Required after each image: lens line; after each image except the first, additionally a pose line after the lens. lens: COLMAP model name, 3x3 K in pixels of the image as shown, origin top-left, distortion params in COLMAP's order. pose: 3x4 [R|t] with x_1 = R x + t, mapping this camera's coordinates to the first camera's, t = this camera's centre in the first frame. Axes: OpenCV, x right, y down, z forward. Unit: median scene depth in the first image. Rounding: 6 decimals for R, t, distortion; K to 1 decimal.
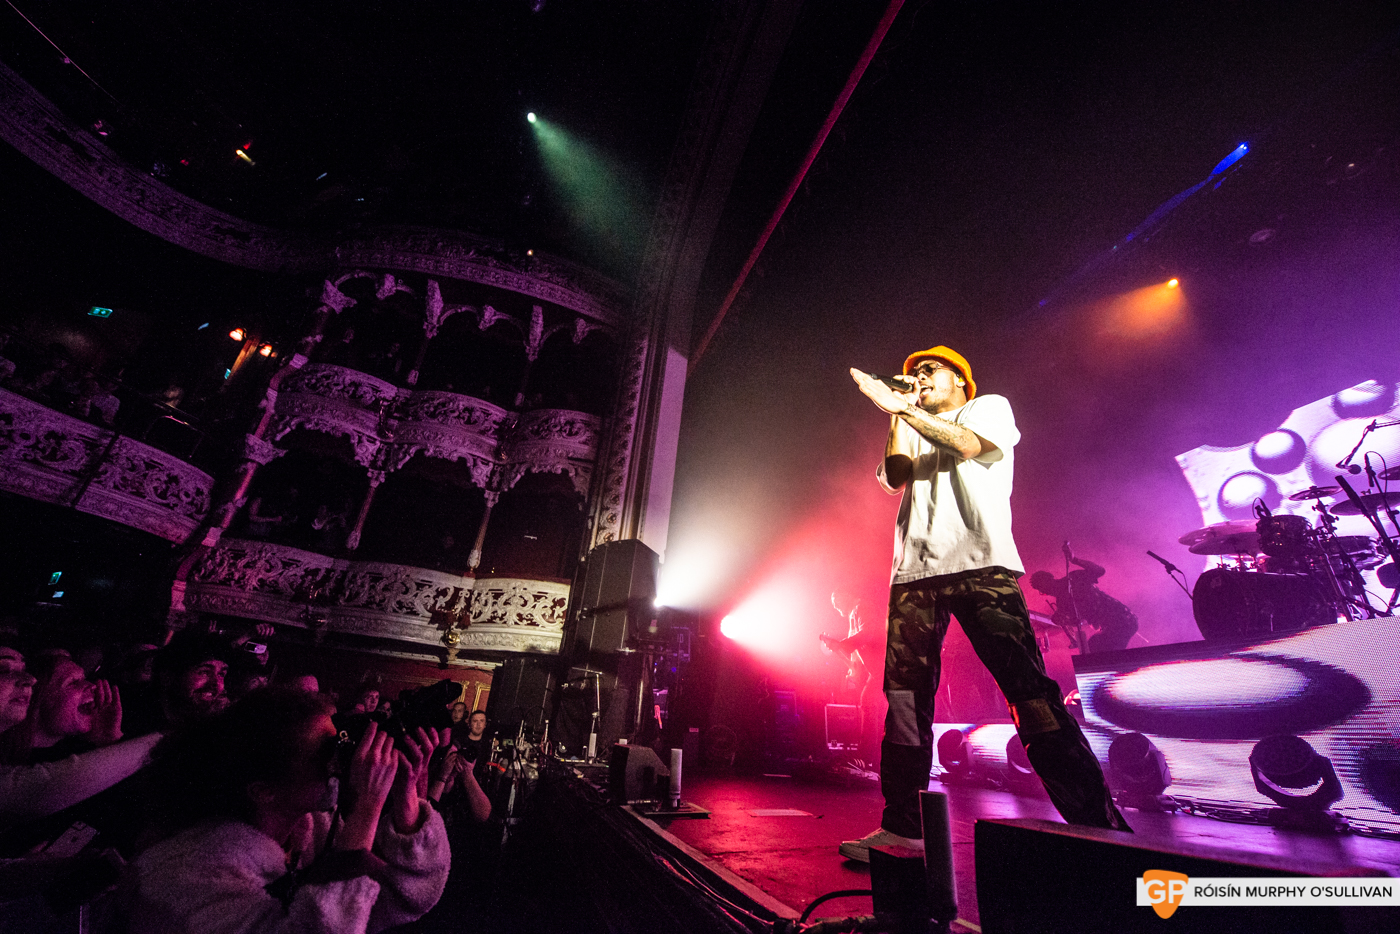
lens RADIAL K [[554.4, 0, 700.0], [0, 554.4, 467.0], [0, 0, 1]] dist [-0.011794, -0.003457]
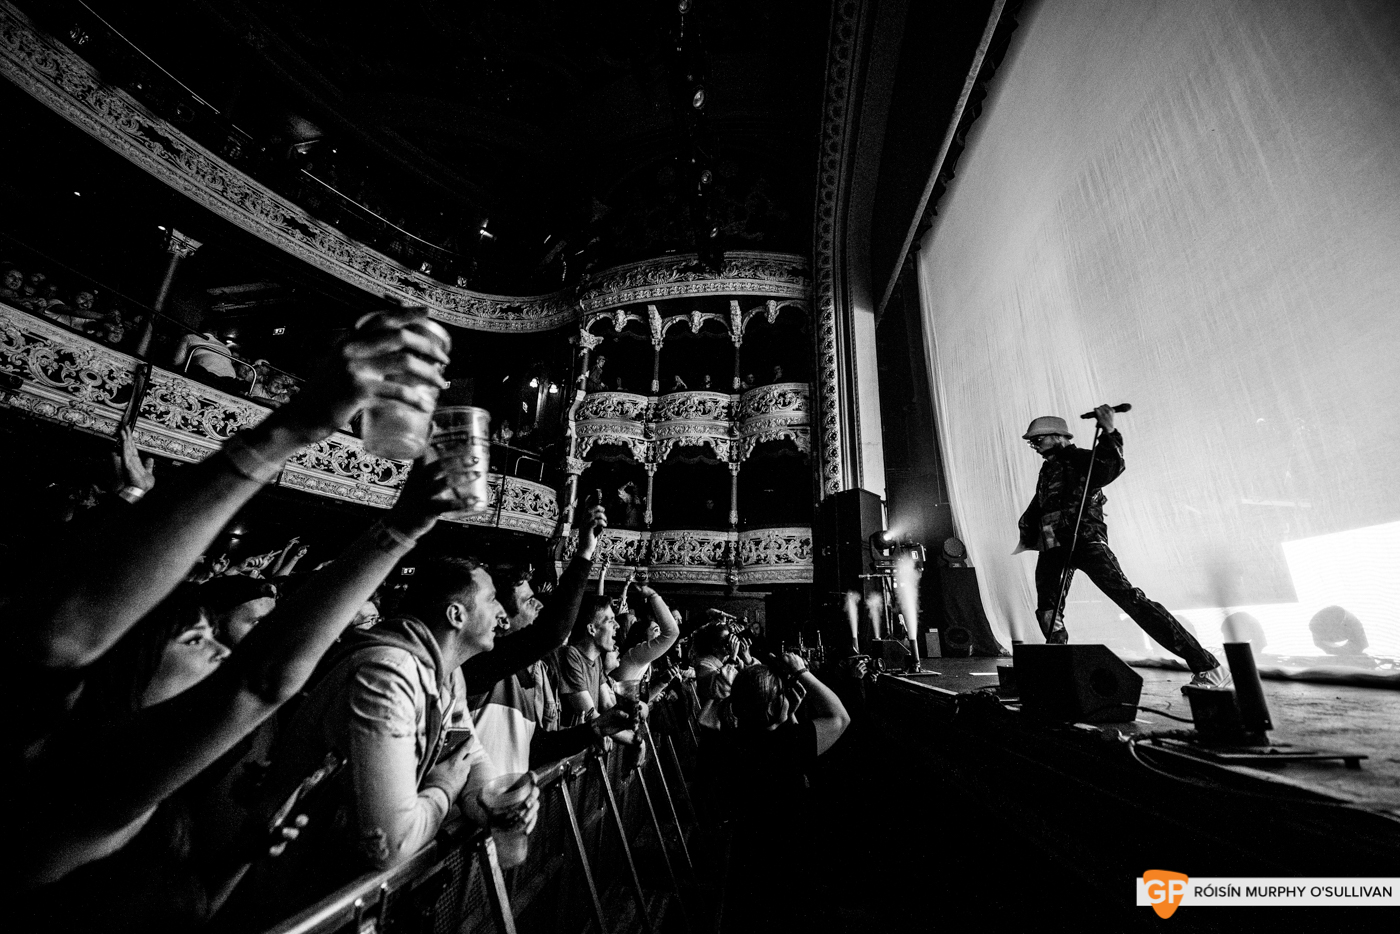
lens RADIAL K [[554.4, 0, 700.0], [0, 554.4, 467.0], [0, 0, 1]] dist [-0.011794, -0.003457]
pose [[0.910874, -0.171217, -0.375492, 0.026068], [0.221265, 0.970658, 0.094148, -0.084762], [0.348355, -0.168840, 0.922031, -0.194661]]
